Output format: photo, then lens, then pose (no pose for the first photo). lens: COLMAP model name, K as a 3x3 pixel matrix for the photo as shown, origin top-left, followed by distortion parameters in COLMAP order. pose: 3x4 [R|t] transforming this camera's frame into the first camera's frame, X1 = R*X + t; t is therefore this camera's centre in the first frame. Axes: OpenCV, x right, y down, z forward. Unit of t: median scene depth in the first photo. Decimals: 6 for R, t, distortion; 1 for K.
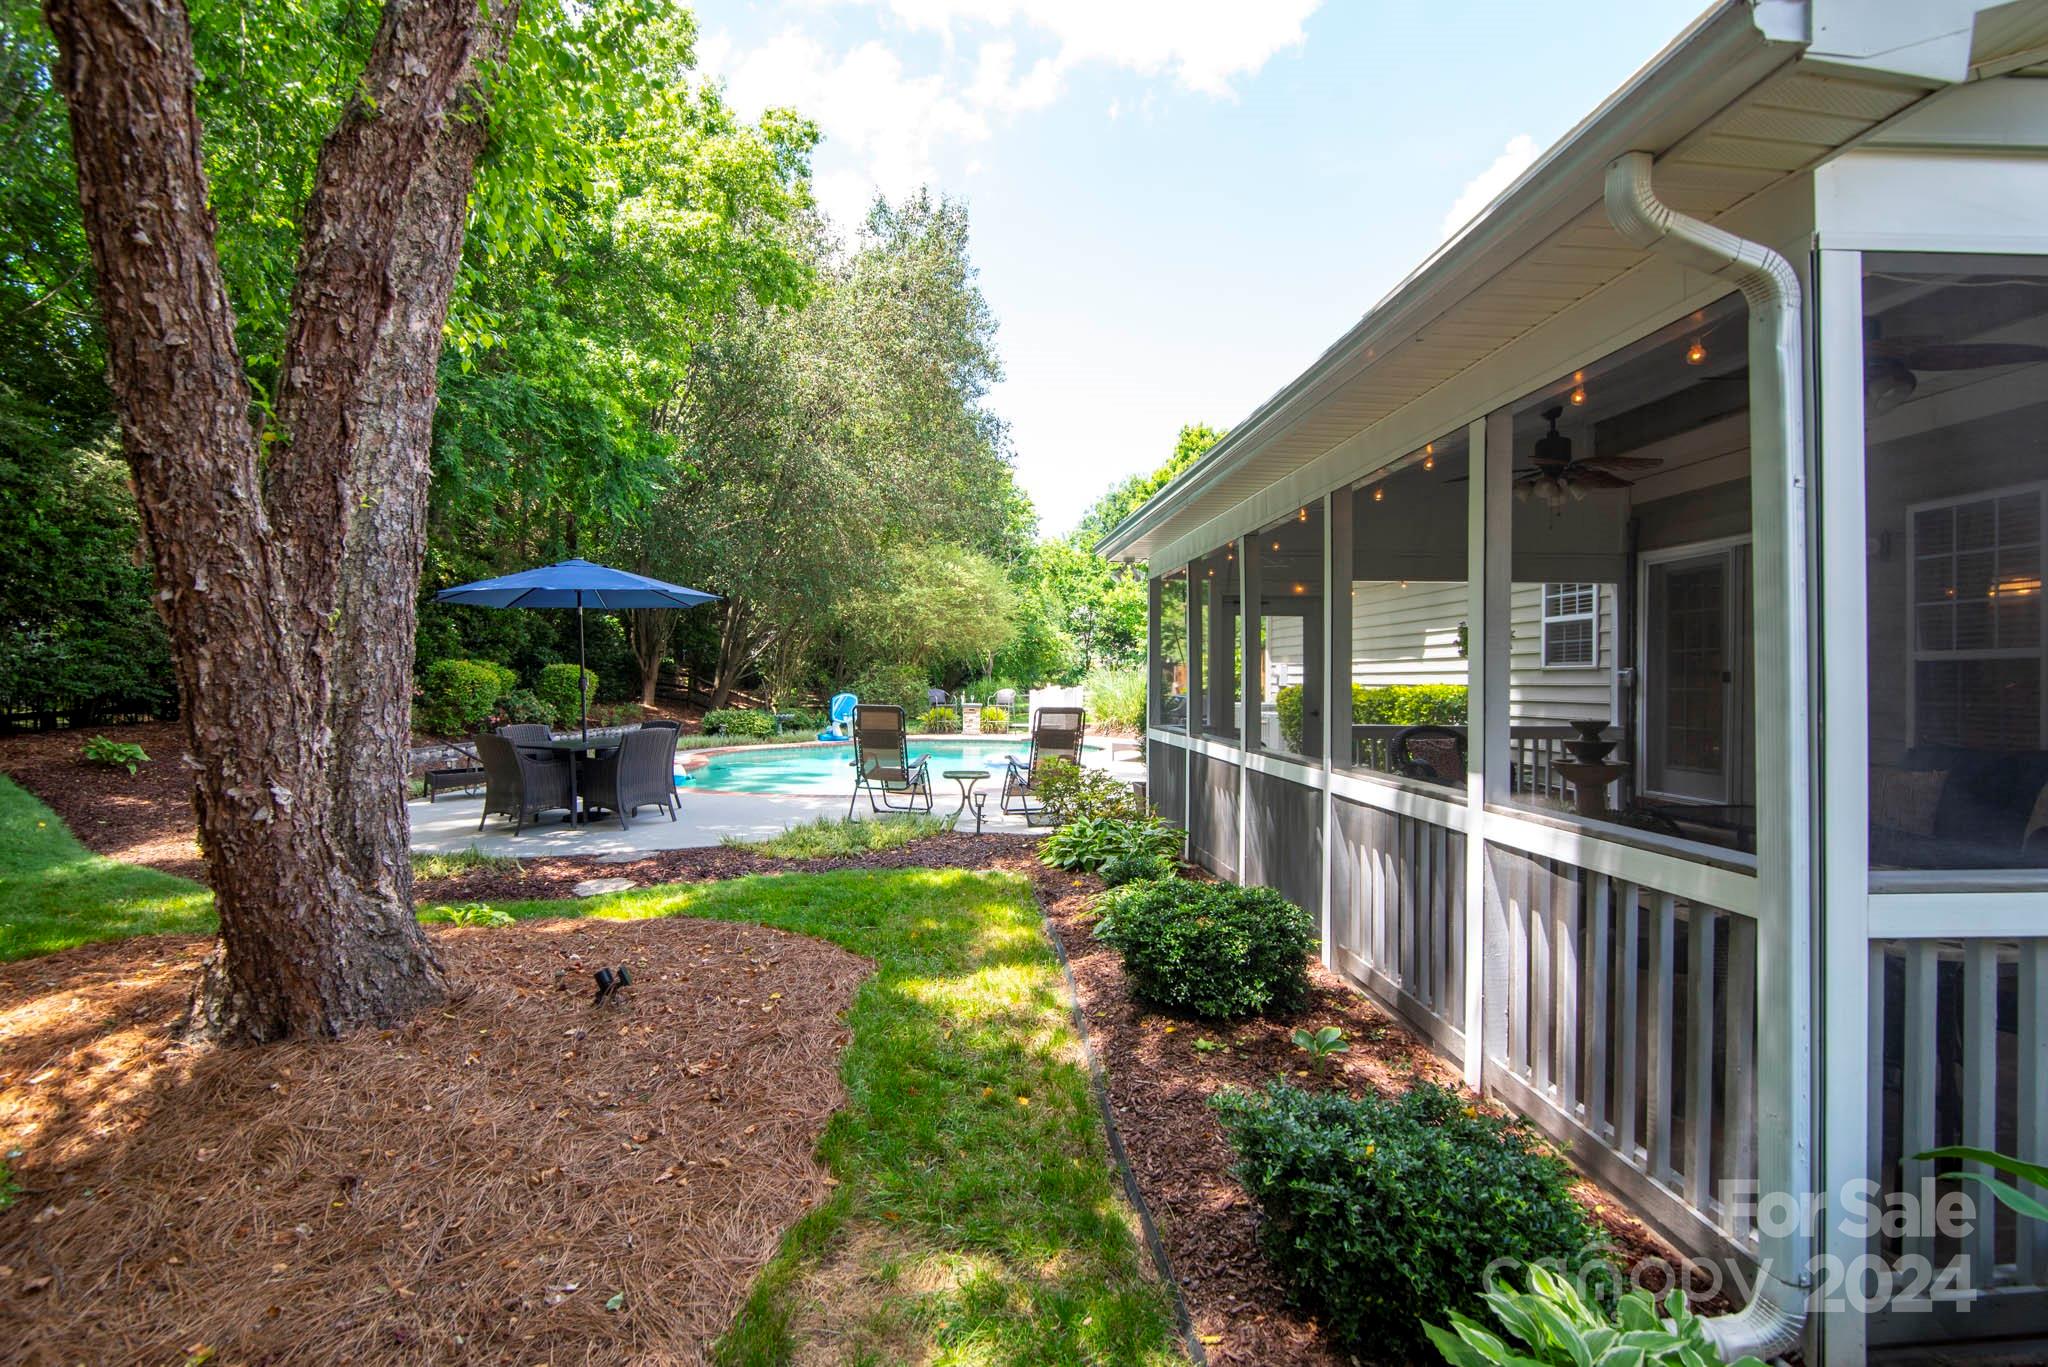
lens RADIAL K [[972.1, 0, 1012.0], [0, 972.1, 681.6], [0, 0, 1]] dist [-0.004619, -0.000428]
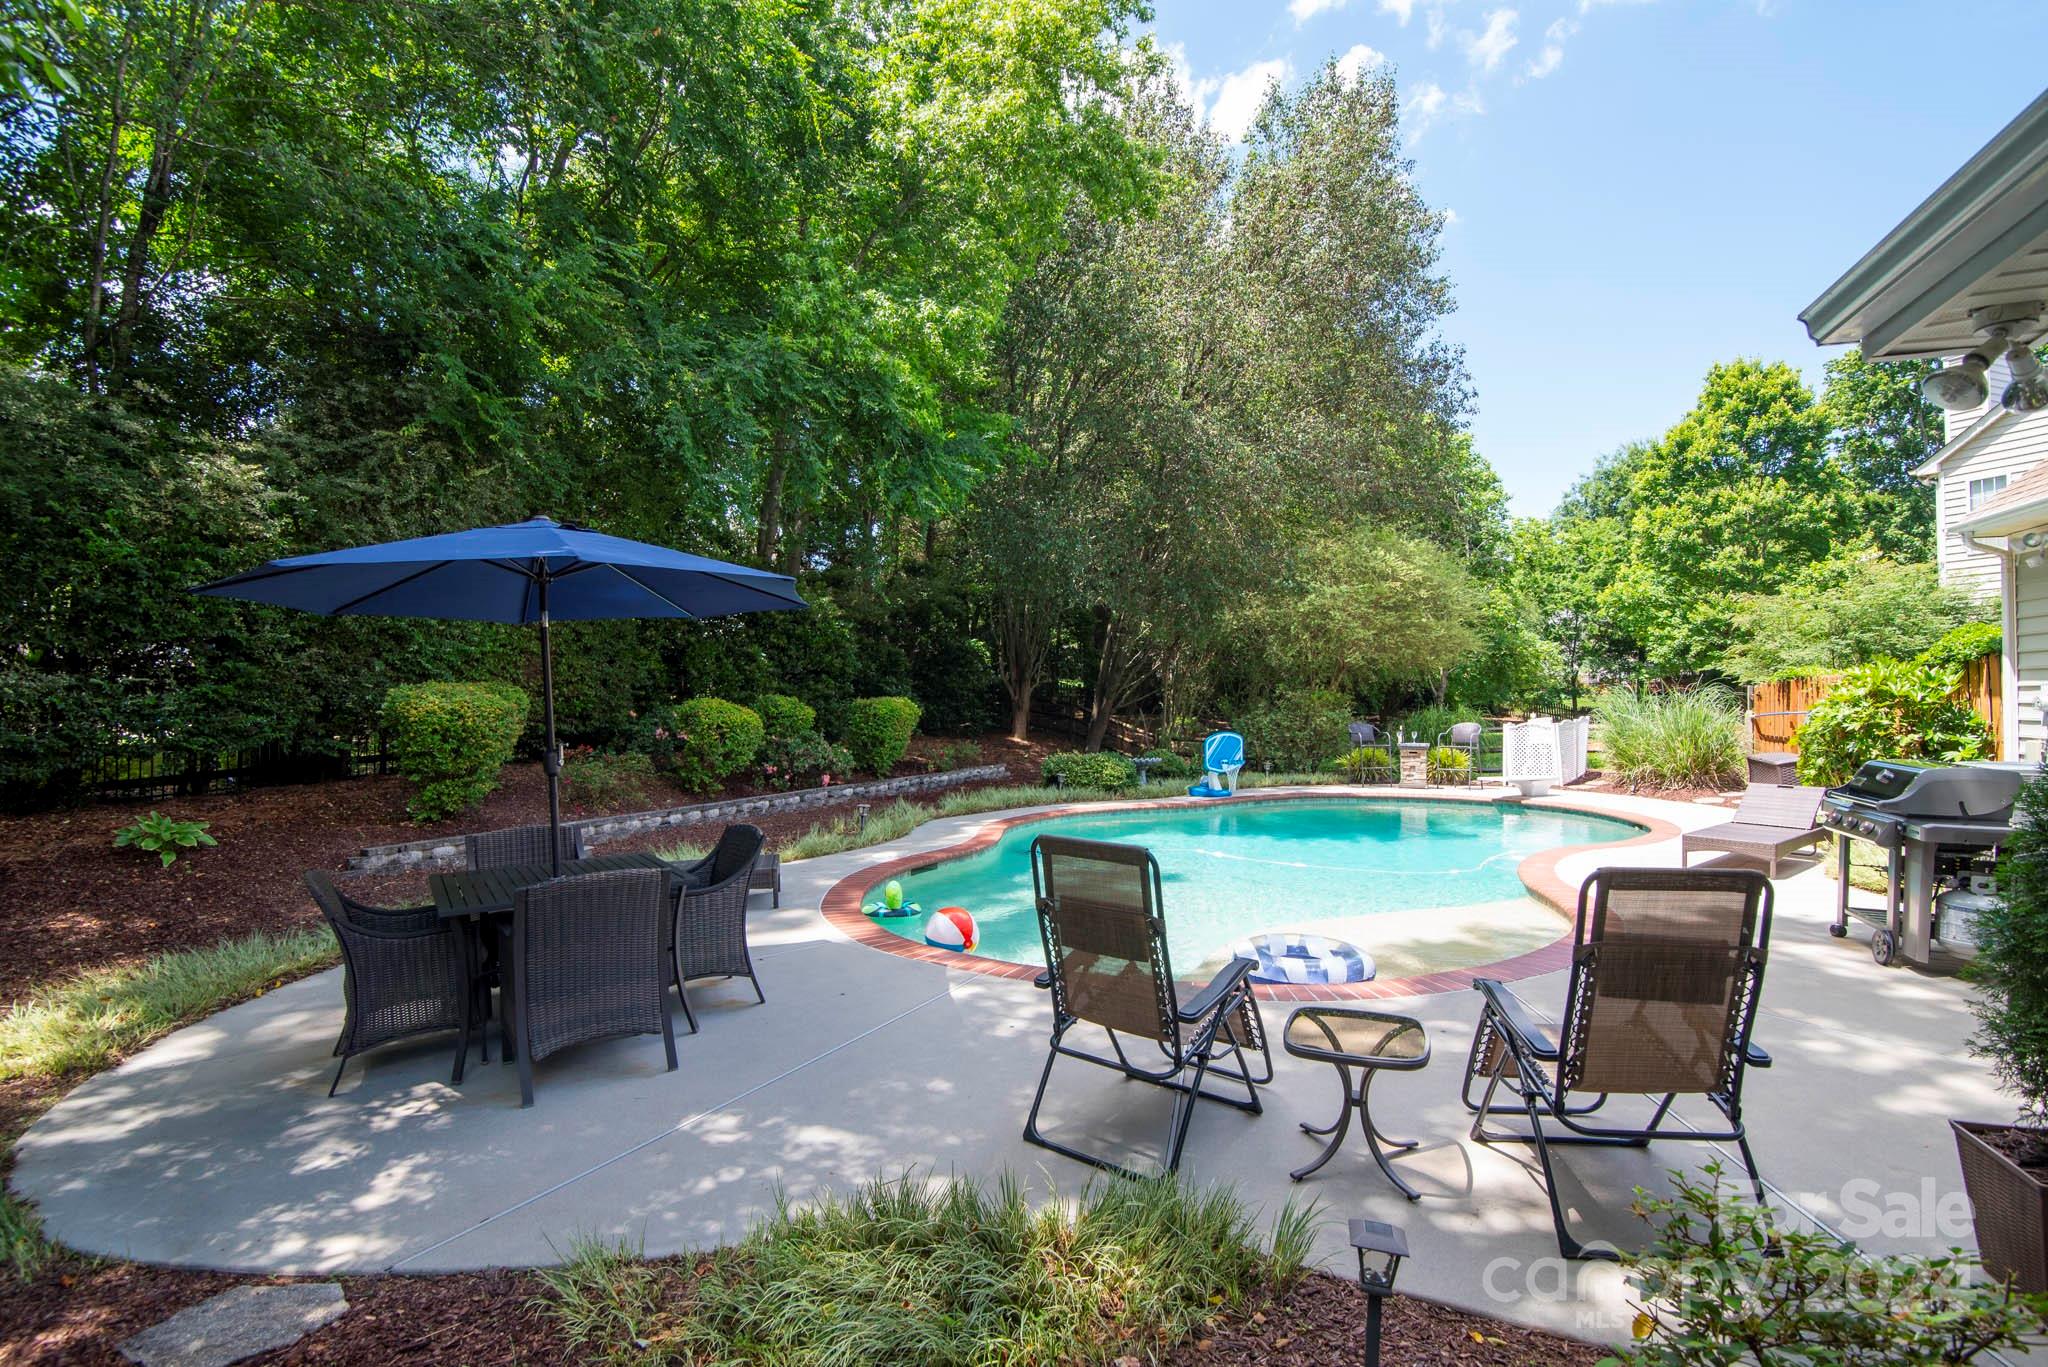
lens RADIAL K [[930.6, 0, 1015.5], [0, 930.6, 689.2], [0, 0, 1]] dist [-0.023720, -0.000183]
pose [[0.897412, -0.013783, -0.440979, -0.003072], [0.008703, 0.999870, -0.013539, -0.010084], [0.441109, 0.008312, 0.897415, 0.254428]]
